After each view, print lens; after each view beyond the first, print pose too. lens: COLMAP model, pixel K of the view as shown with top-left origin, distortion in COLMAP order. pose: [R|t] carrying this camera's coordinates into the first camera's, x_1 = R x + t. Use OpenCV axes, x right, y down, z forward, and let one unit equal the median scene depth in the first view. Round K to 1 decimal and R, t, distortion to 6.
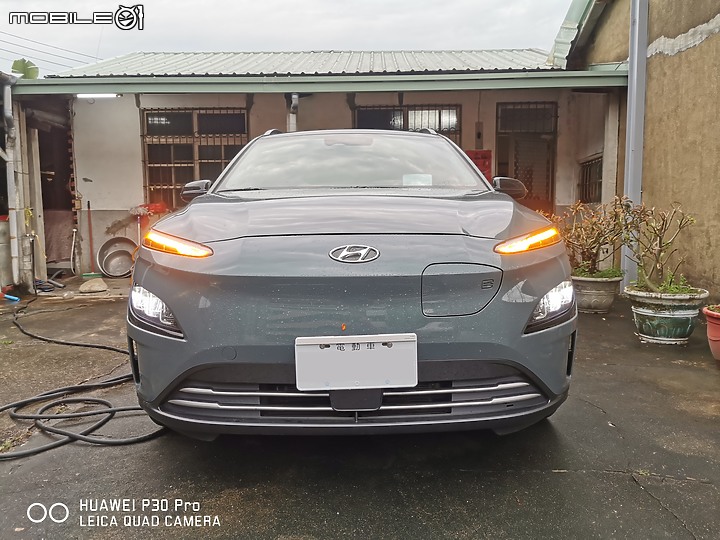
lens RADIAL K [[565.6, 0, 360.0], [0, 565.6, 270.0], [0, 0, 1]] dist [0.050203, -0.074654]
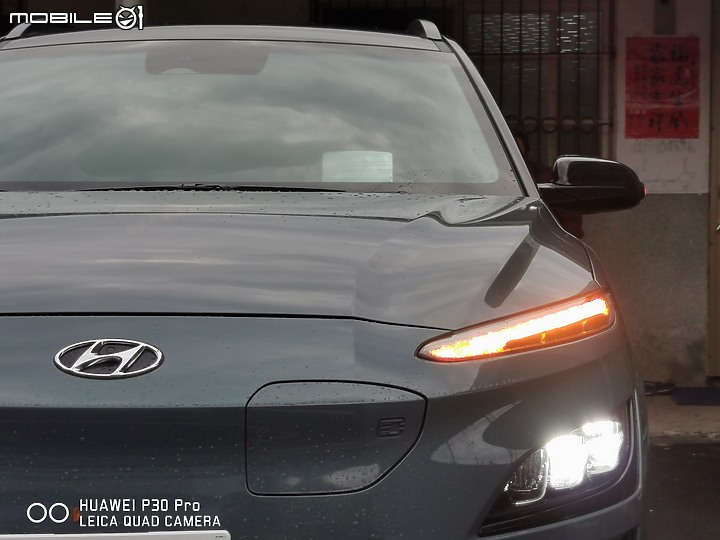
lens RADIAL K [[1776.7, 0, 360.0], [0, 1776.7, 270.0], [0, 0, 1]] dist [0.032352, -0.034192]
pose [[0.999383, 0.013525, -0.032412, 0.090492], [-0.015110, 0.998677, -0.049154, -0.012039], [0.031704, 0.049614, 0.998265, -0.175286]]
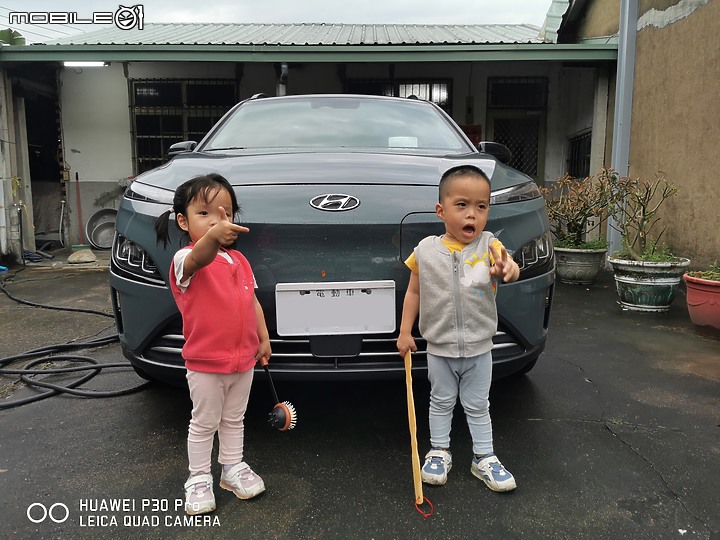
lens RADIAL K [[563.6, 0, 360.0], [0, 563.6, 270.0], [0, 0, 1]] dist [0.049917, -0.070955]
pose [[0.999882, 0.007027, 0.013652, 0.007968], [-0.007461, 0.999461, 0.031967, 0.021730], [-0.013420, -0.032065, 0.999396, -0.003546]]
